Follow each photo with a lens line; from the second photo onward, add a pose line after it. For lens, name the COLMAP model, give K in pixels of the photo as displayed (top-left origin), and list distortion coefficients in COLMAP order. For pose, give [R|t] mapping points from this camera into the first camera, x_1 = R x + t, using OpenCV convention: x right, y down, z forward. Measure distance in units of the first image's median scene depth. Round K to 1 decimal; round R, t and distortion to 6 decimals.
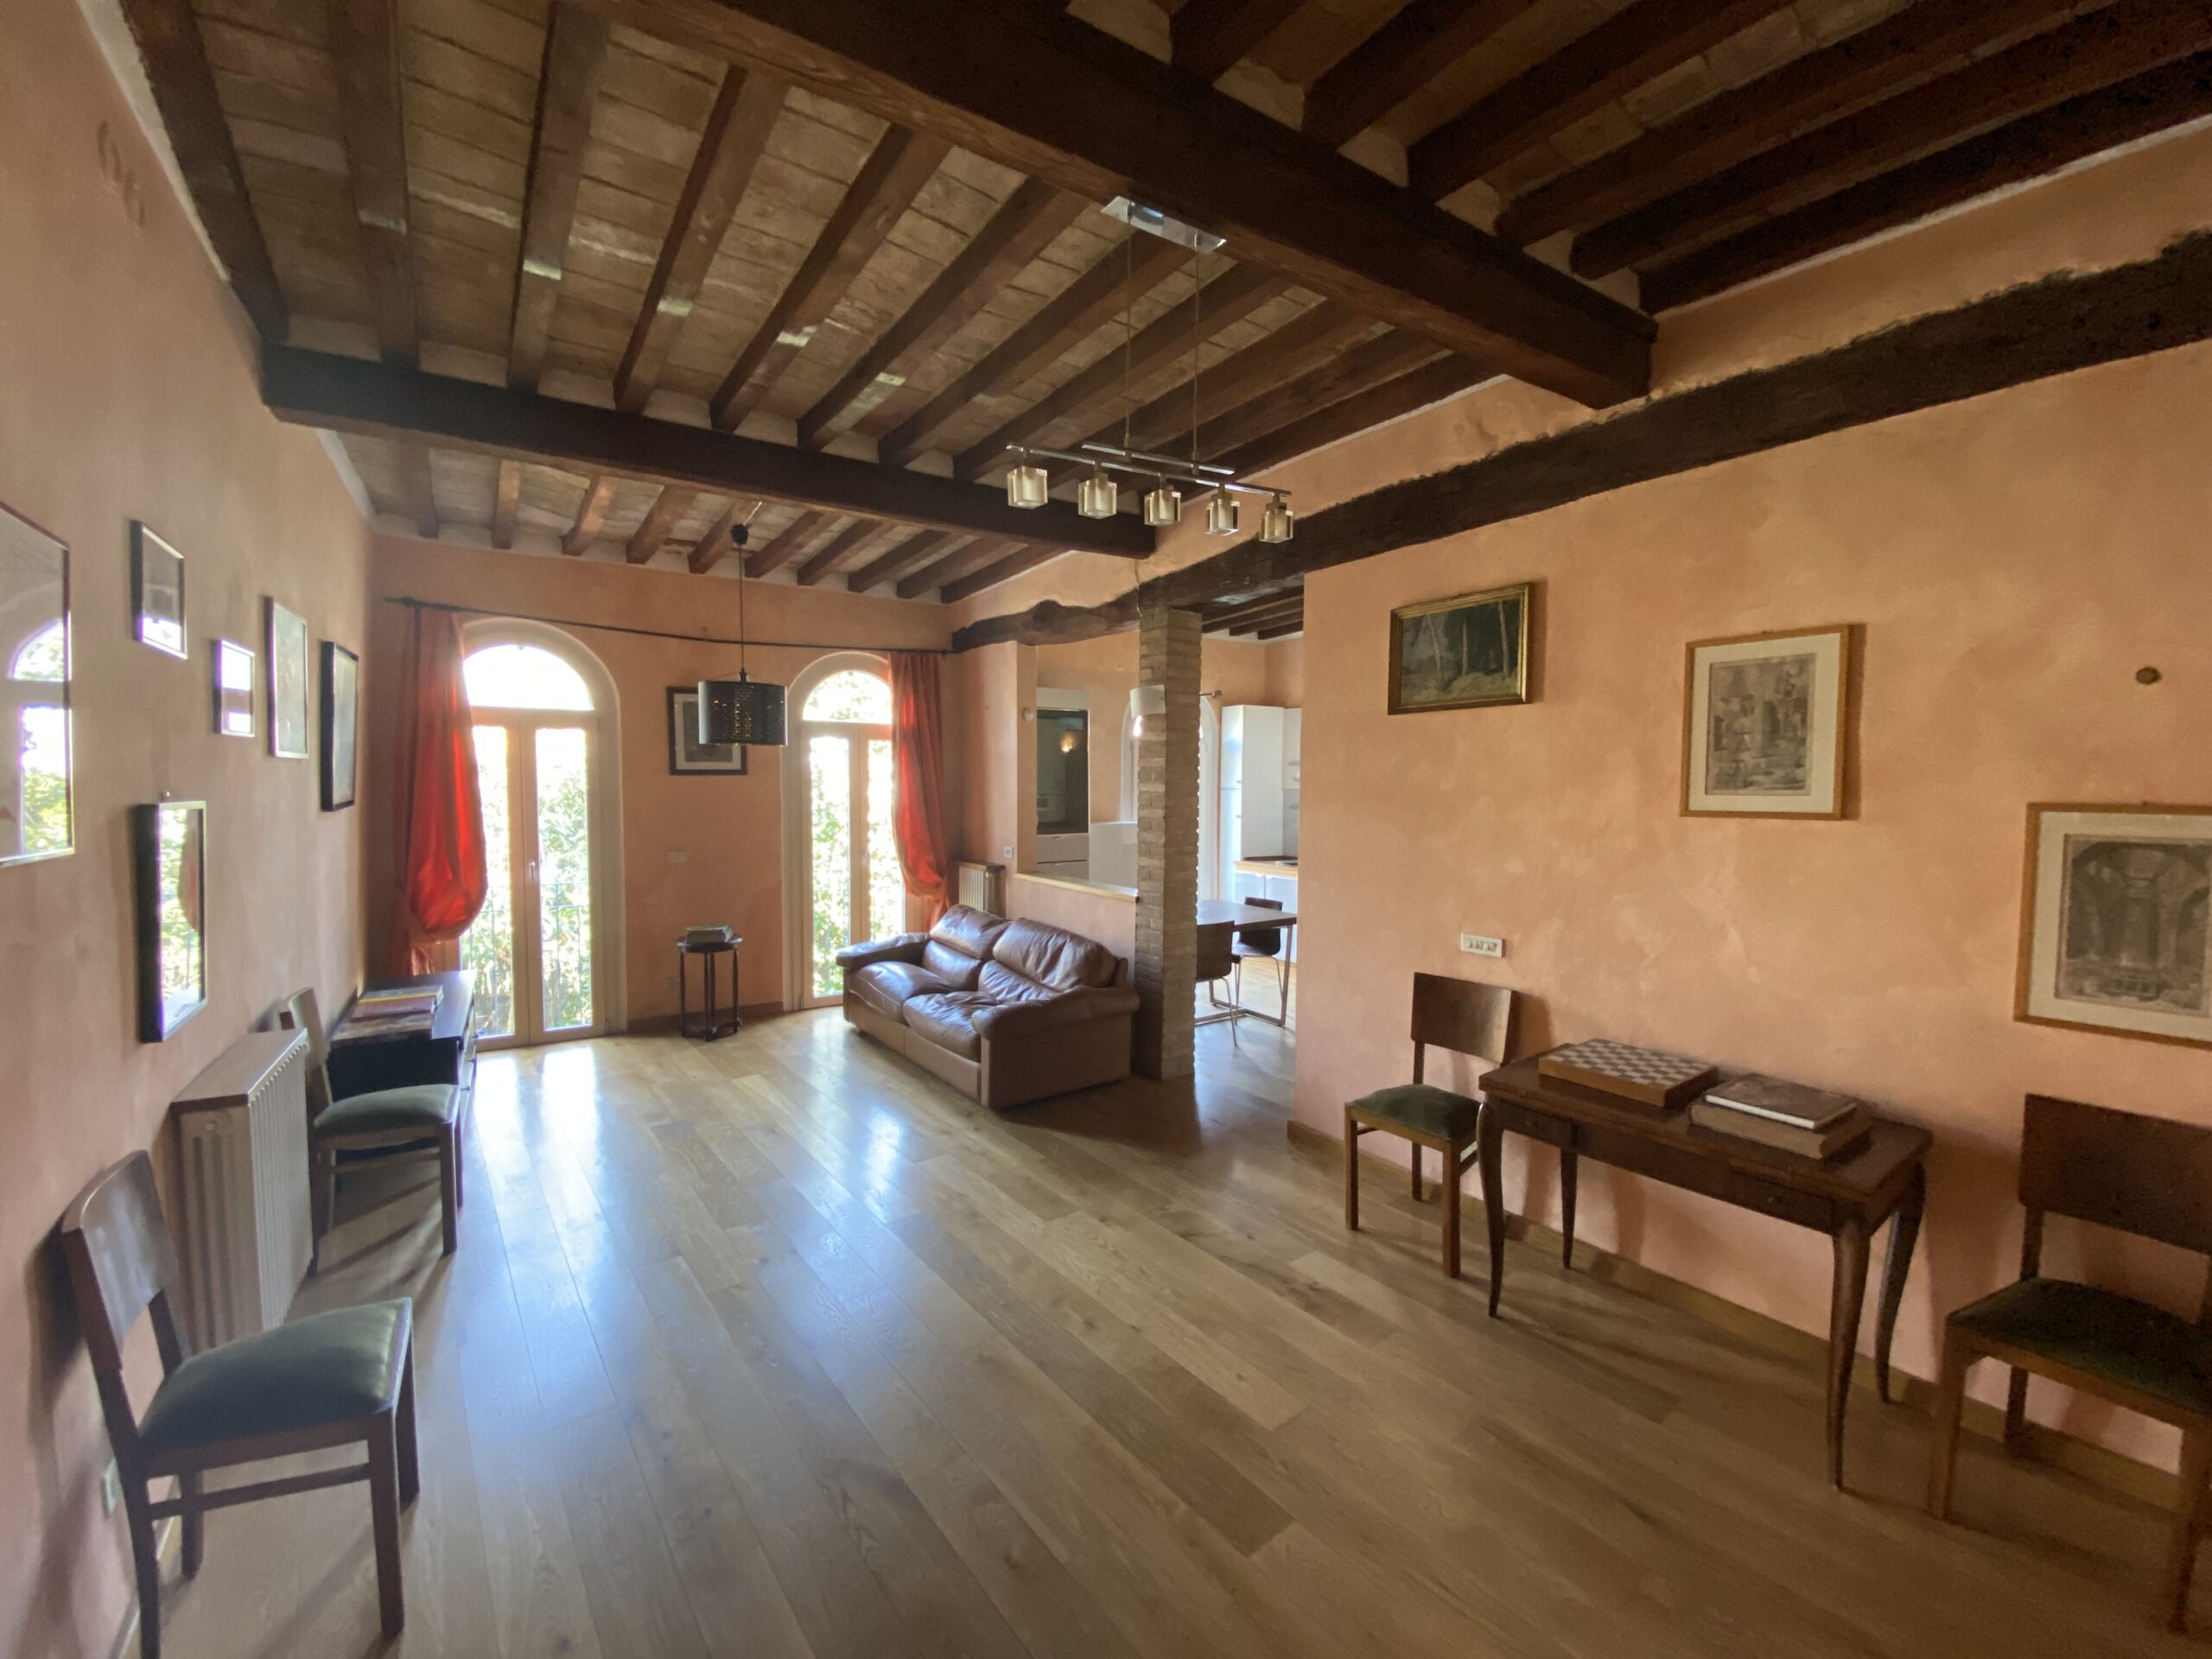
lens RADIAL K [[910.0, 0, 1128.2], [0, 910.0, 836.3], [0, 0, 1]] dist [-0.010859, -0.001980]
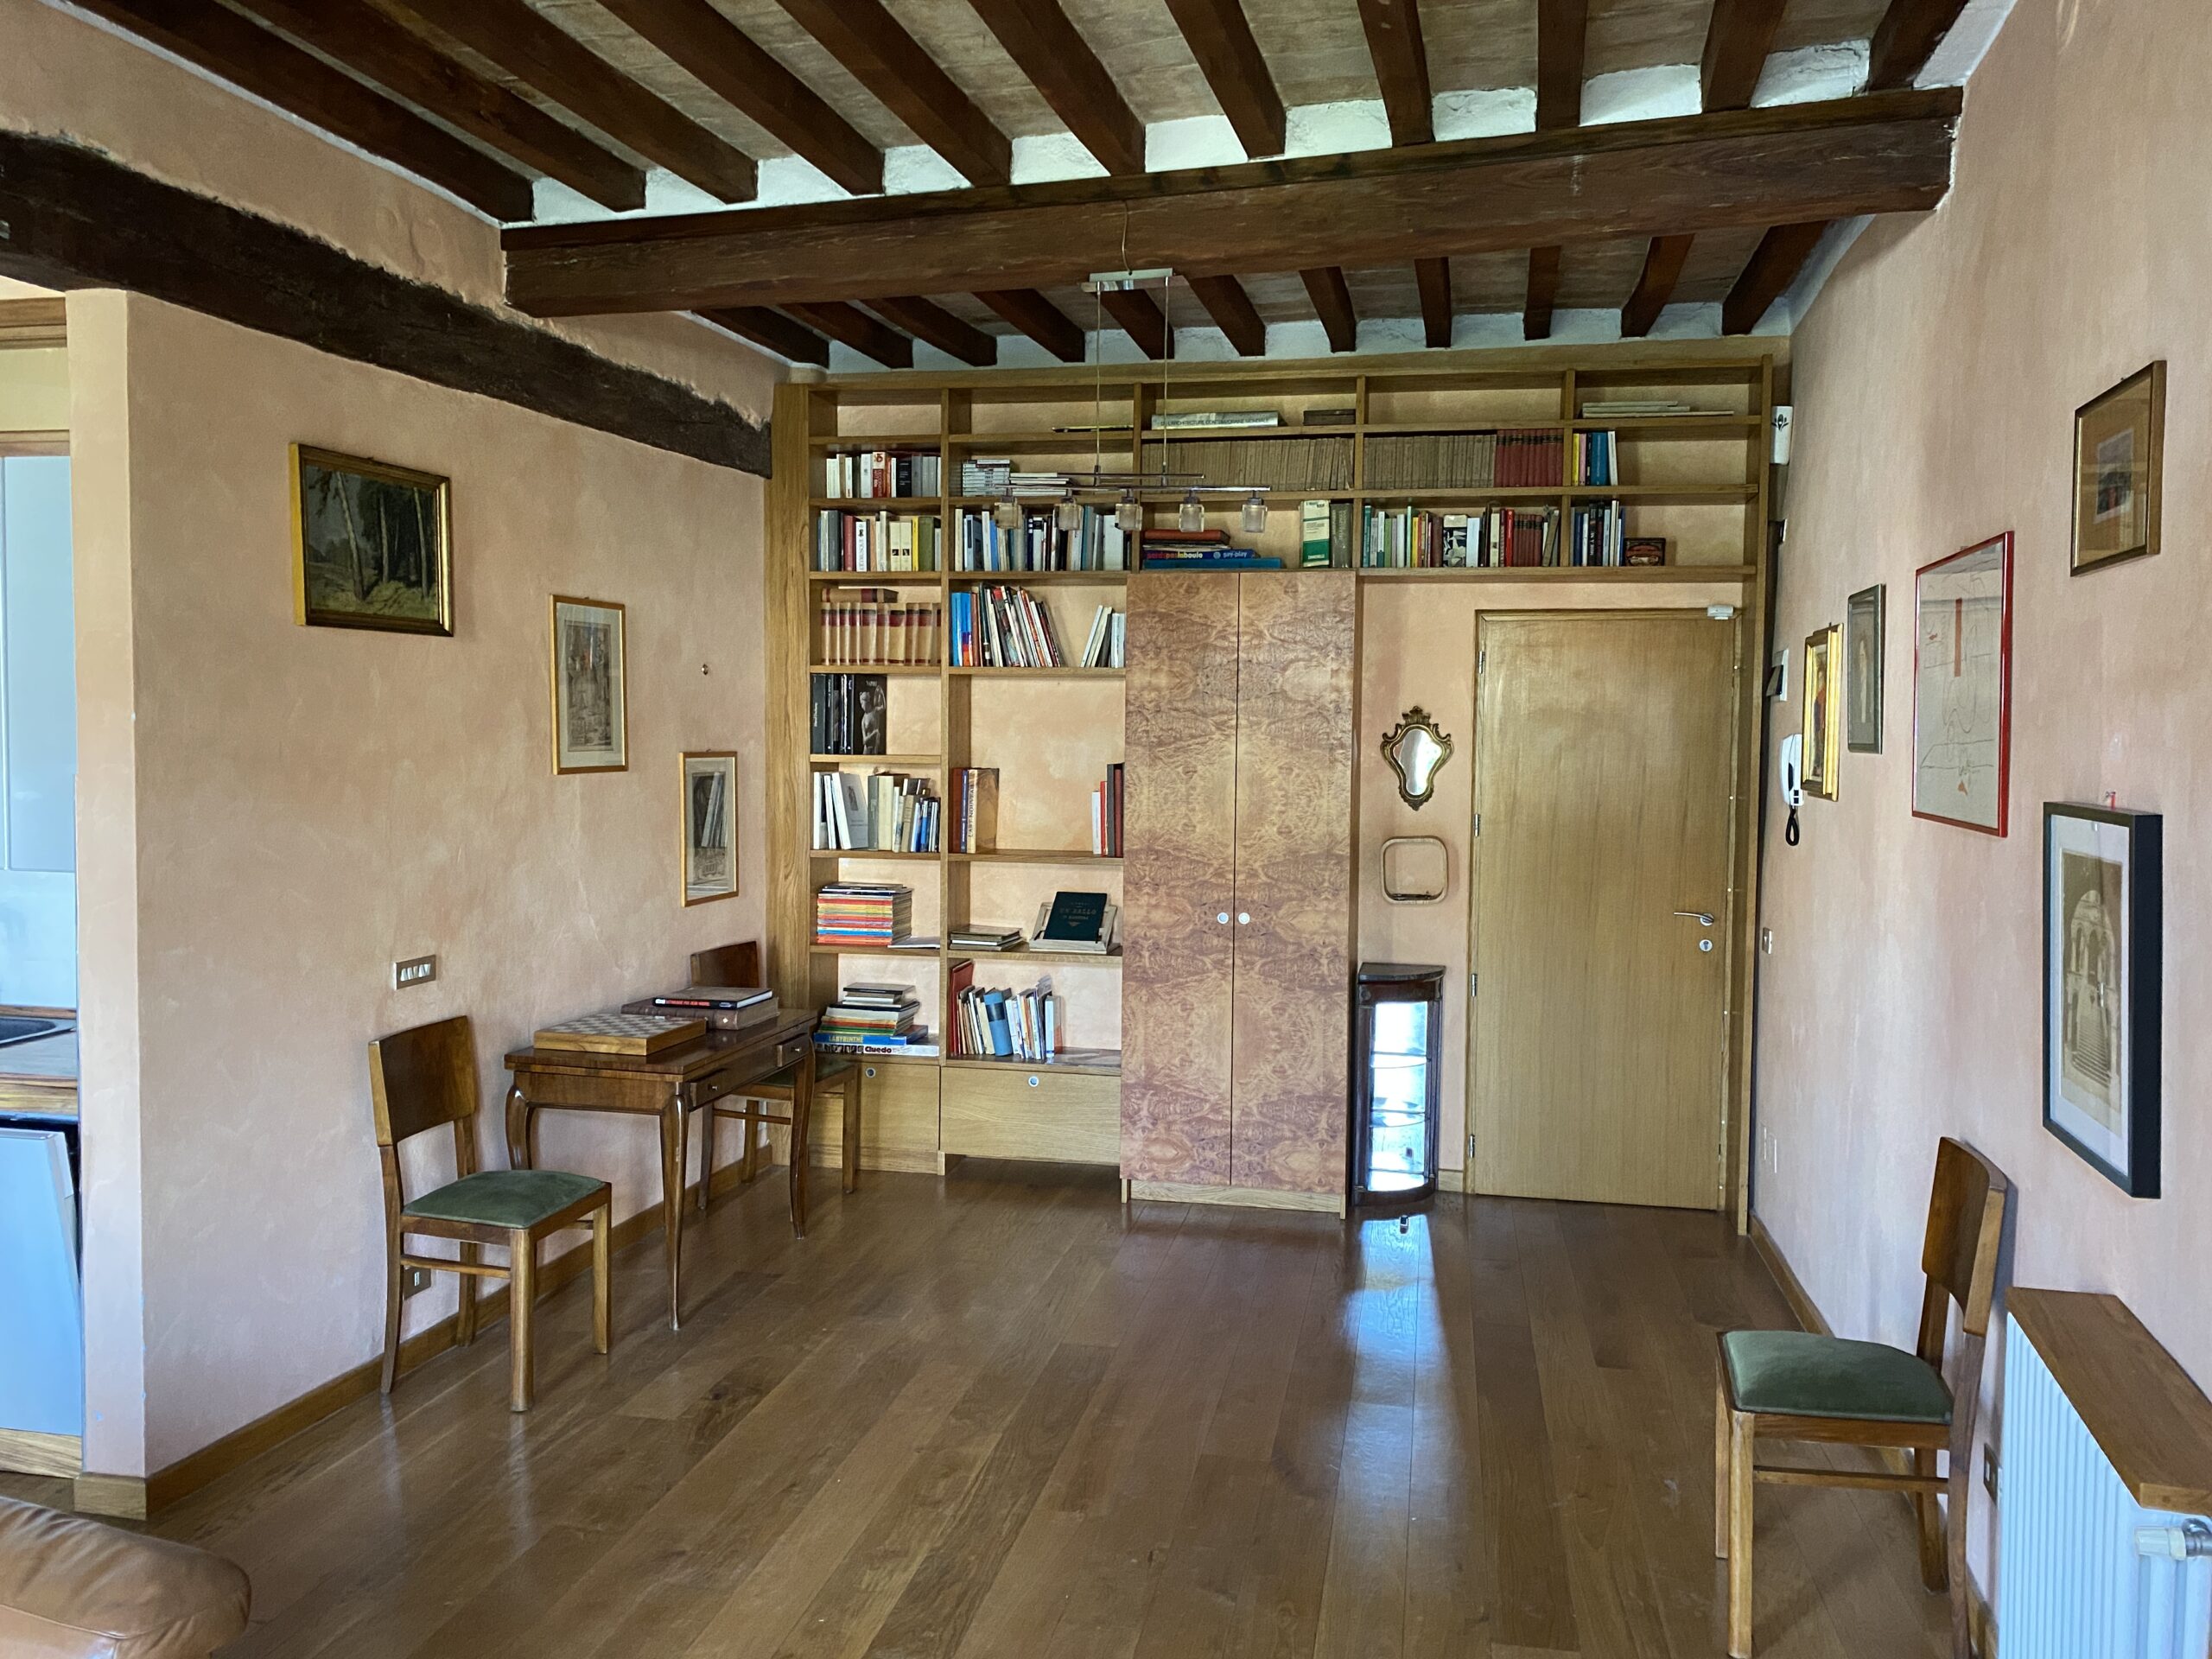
lens RADIAL K [[1738.6, 0, 1105.6], [0, 1738.6, 831.0], [0, 0, 1]] dist [0.035236, -0.039211]
pose [[-0.652953, -0.051620, 0.755638, -1.031488], [0.035540, 0.994488, 0.098647, -0.109185], [-0.756564, 0.091267, -0.647519, 1.545532]]
